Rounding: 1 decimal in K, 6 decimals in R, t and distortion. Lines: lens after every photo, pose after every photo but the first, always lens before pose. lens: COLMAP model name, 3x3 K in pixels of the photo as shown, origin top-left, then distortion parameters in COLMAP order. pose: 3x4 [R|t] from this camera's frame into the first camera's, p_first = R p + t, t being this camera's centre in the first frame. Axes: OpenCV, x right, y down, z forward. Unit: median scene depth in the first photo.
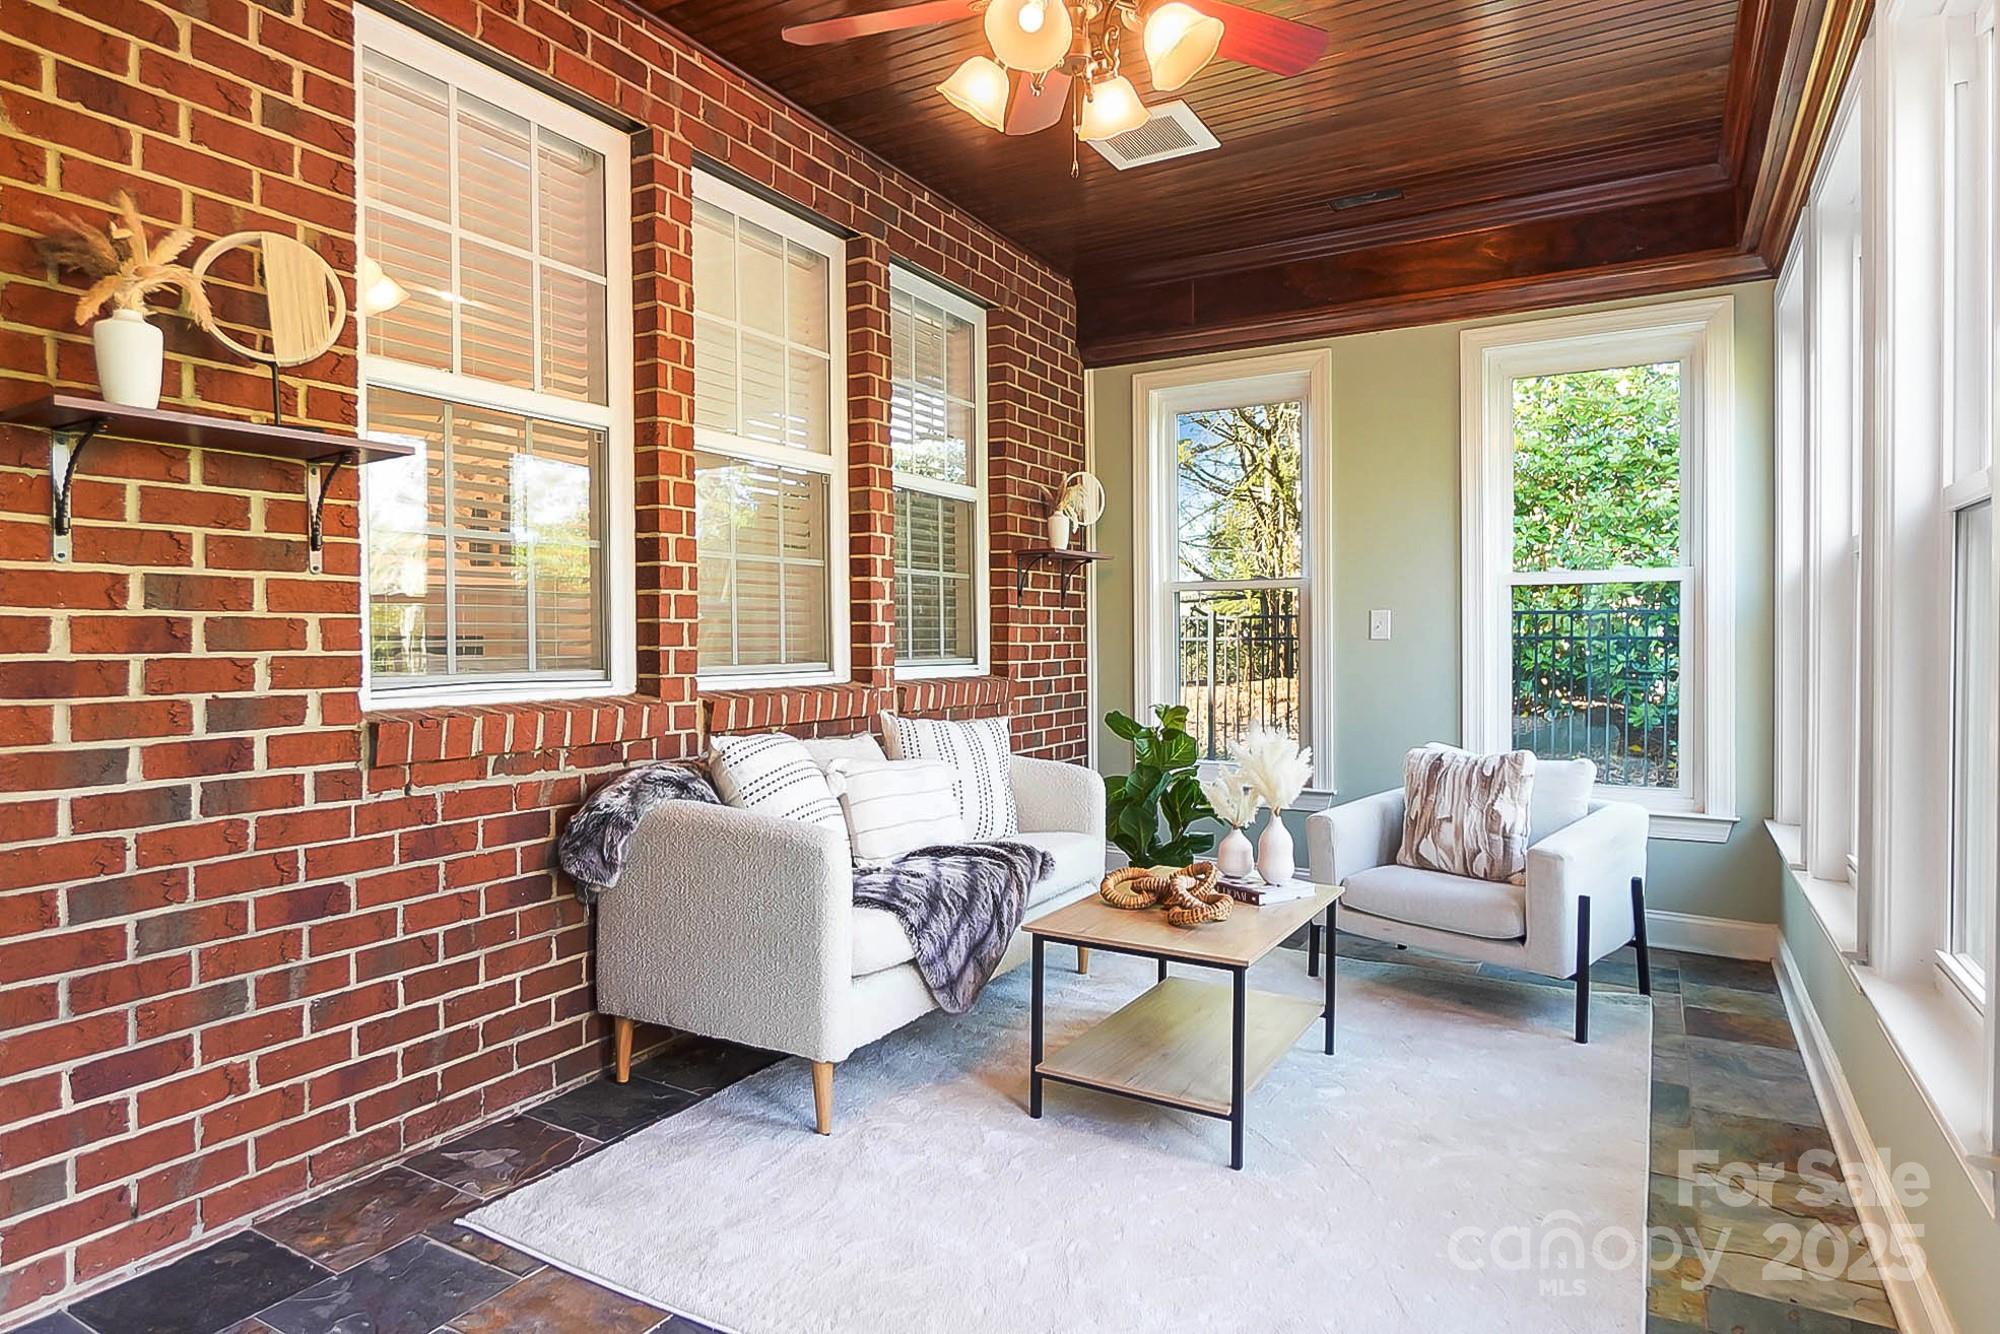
lens RADIAL K [[1156.5, 0, 1003.5], [0, 1156.5, 652.6], [0, 0, 1]] dist [0.000060, -0.000050]
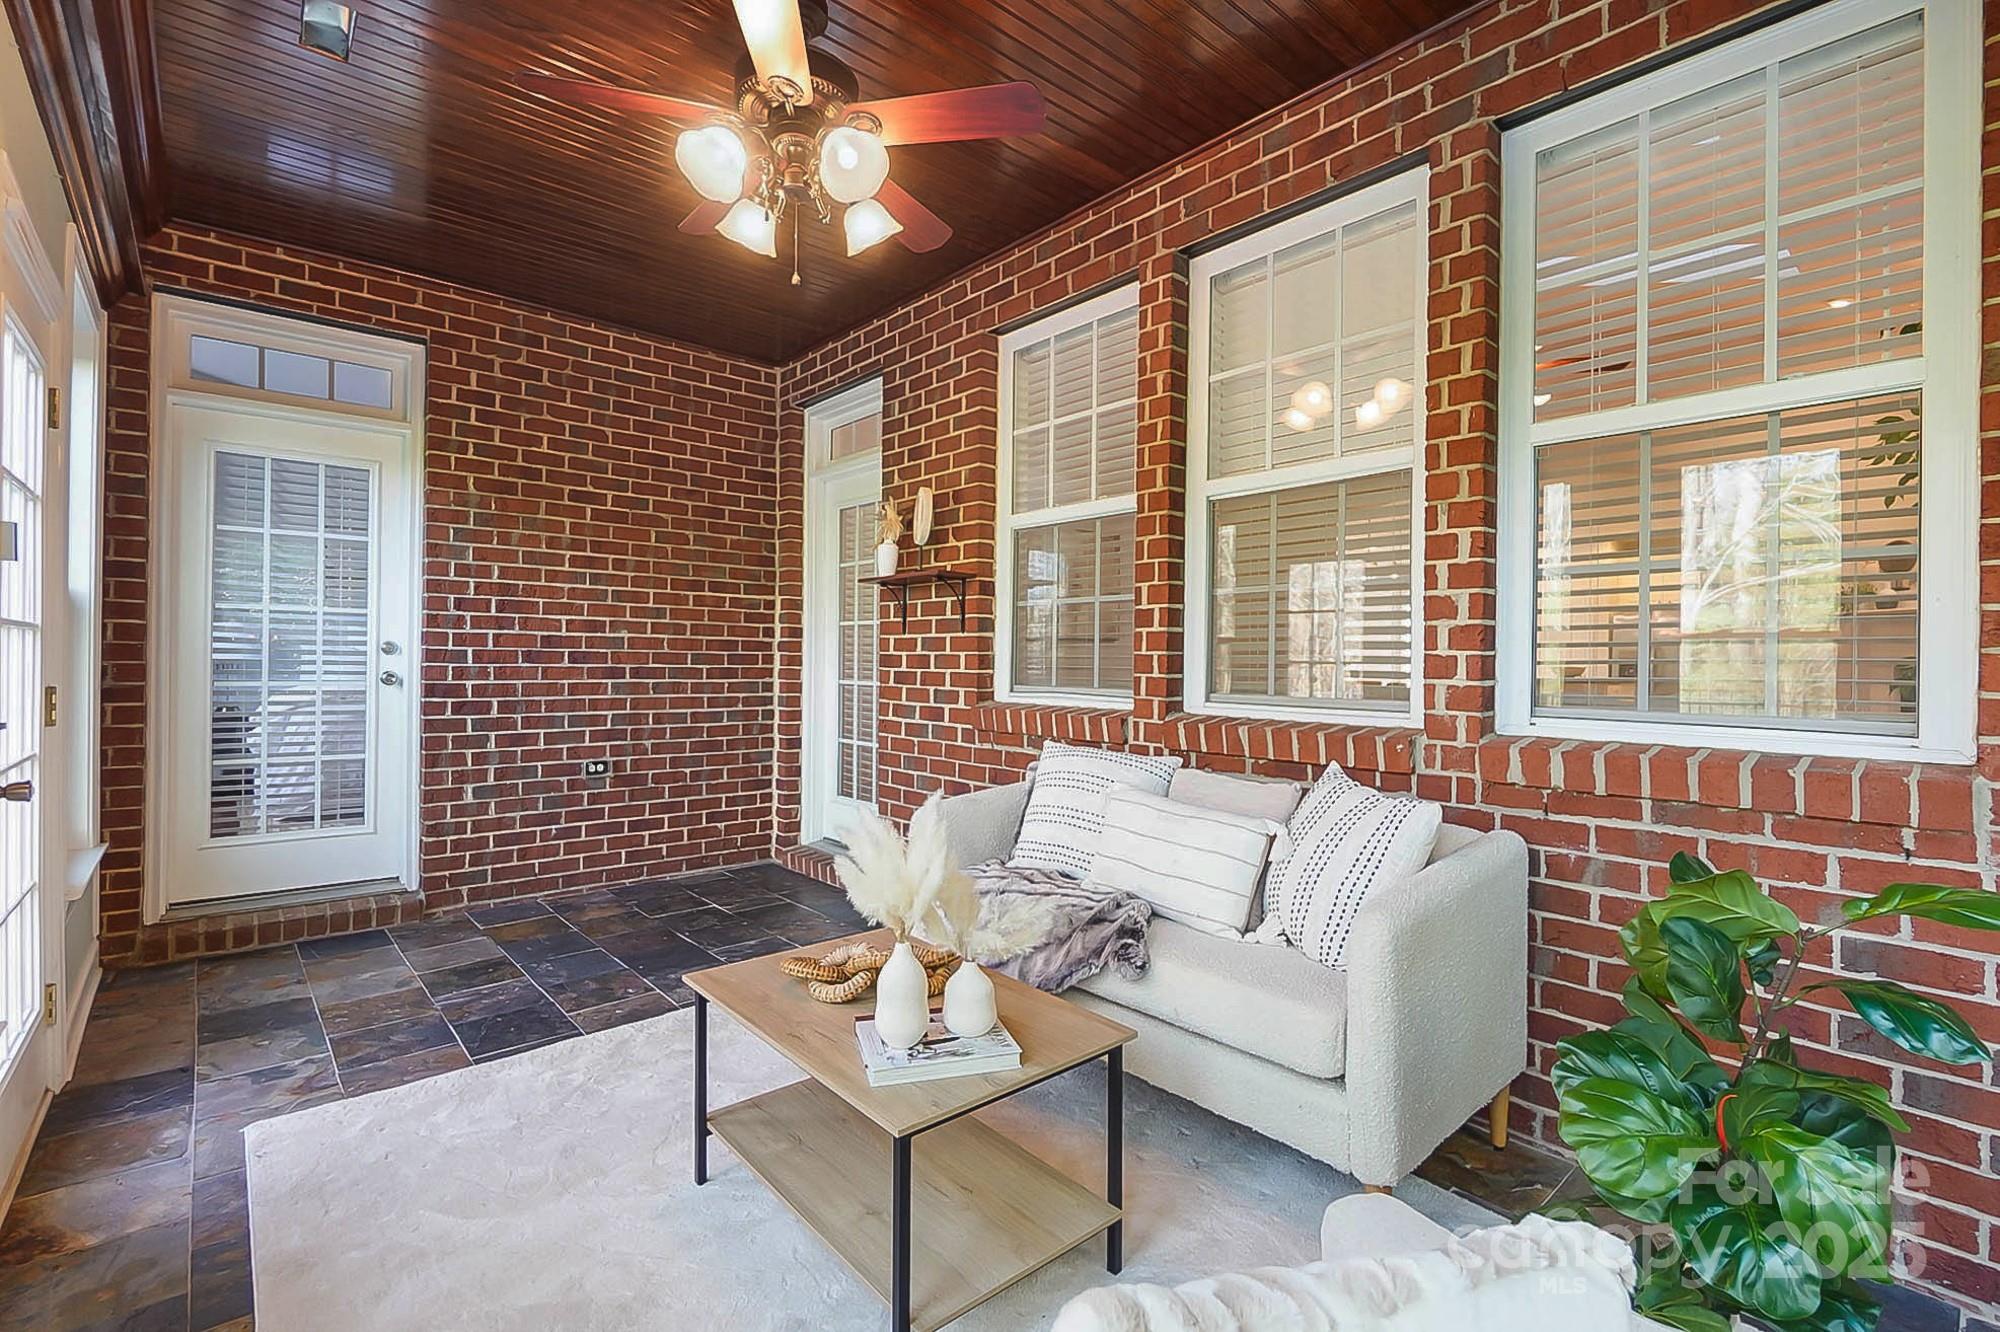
lens RADIAL K [[871.5, 0, 990.4], [0, 871.5, 667.6], [0, 0, 1]] dist [-0.000734, -0.000189]
pose [[-0.329480, 0.002995, -0.944158, 0.707483], [-0.025108, 0.999614, 0.011932, -0.020516], [0.943829, 0.027637, -0.329277, 1.261122]]
